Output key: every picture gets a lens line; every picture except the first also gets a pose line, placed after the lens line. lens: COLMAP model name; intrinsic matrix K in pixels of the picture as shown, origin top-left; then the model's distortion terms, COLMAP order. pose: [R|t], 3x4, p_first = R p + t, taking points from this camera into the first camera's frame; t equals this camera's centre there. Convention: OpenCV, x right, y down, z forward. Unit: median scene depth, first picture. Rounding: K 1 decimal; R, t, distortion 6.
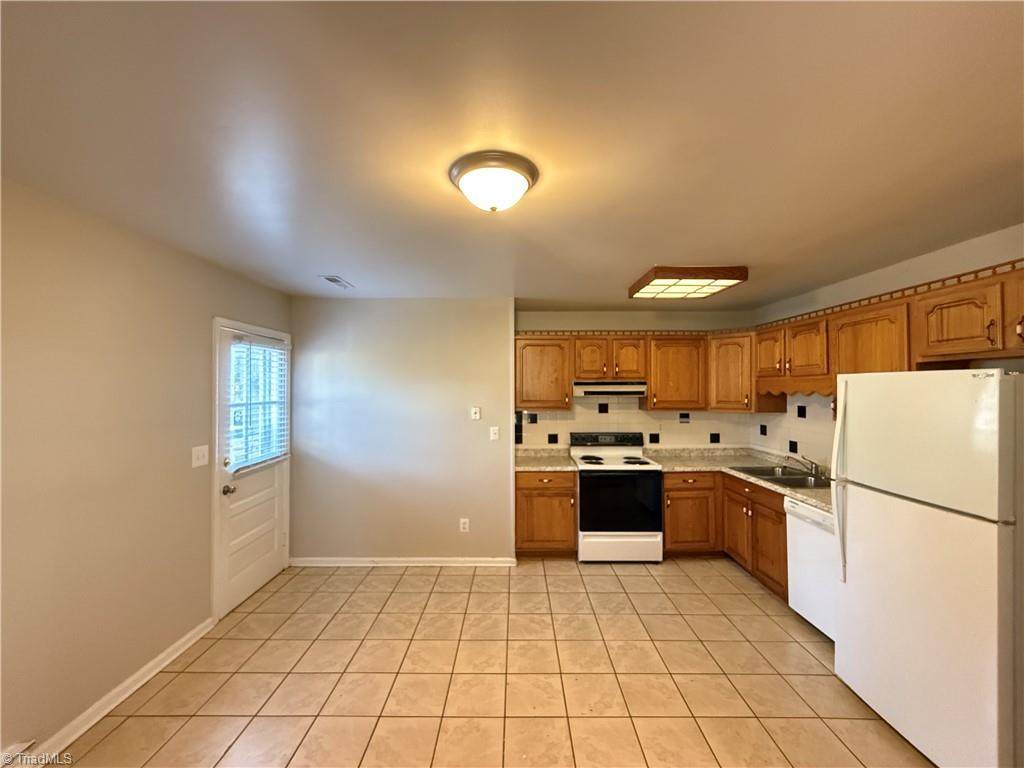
lens RADIAL K [[407.9, 0, 510.0], [0, 407.9, 385.9], [0, 0, 1]] dist [0.000443, 0.000672]
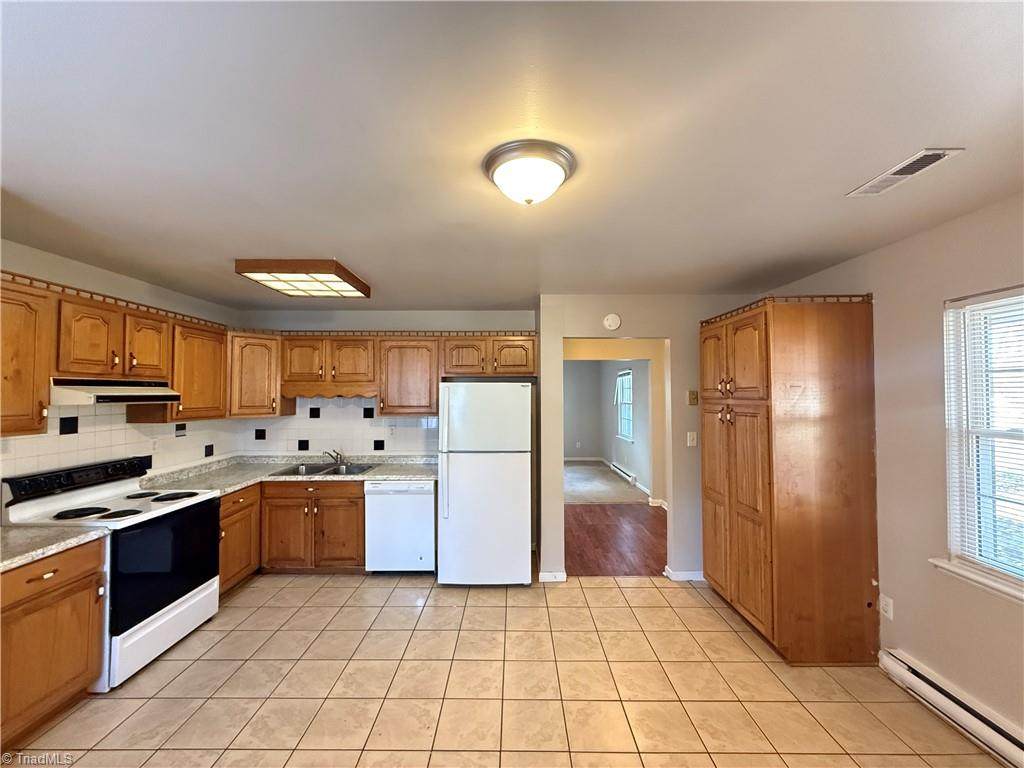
lens RADIAL K [[407.9, 0, 510.1], [0, 407.9, 383.9], [0, 0, 1]] dist [0.000443, 0.000672]
pose [[-0.000337, 0.025986, 0.999662, -0.414975], [-0.006244, 0.999643, -0.025987, 0.008034], [-0.999980, -0.006251, -0.000175, 0.435229]]
